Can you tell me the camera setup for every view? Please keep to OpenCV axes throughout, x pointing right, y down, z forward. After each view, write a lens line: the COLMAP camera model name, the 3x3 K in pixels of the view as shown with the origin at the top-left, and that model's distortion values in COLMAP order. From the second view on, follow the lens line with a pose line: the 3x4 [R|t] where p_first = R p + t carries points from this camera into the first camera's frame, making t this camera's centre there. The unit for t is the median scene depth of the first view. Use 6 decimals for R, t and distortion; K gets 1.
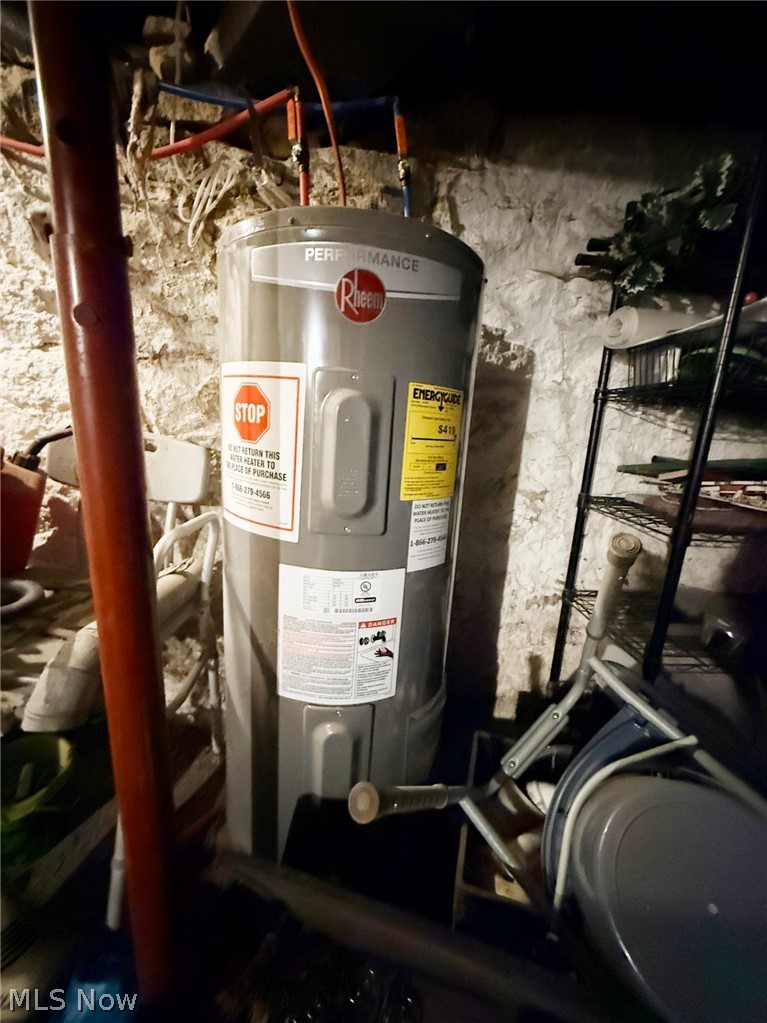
lens RADIAL K [[404.5, 0, 383.0], [0, 404.5, 508.6], [0, 0, 1]] dist [-0.000720, -0.000175]
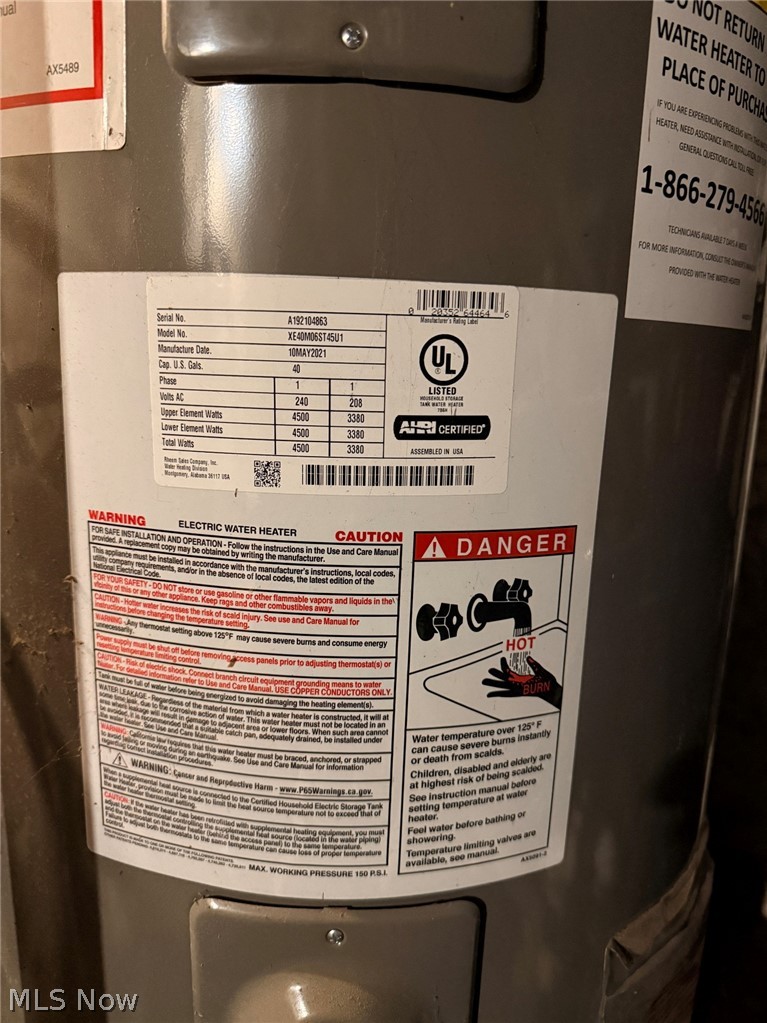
lens RADIAL K [[723.7, 0, 383.5], [0, 723.7, 511.5], [0, 0, 1]] dist [0.010873, -0.000010]
pose [[0.996995, -0.017694, -0.075424, -0.045322], [0.017245, 0.999829, -0.006602, 0.265723], [0.075528, 0.005282, 0.997130, 0.588975]]
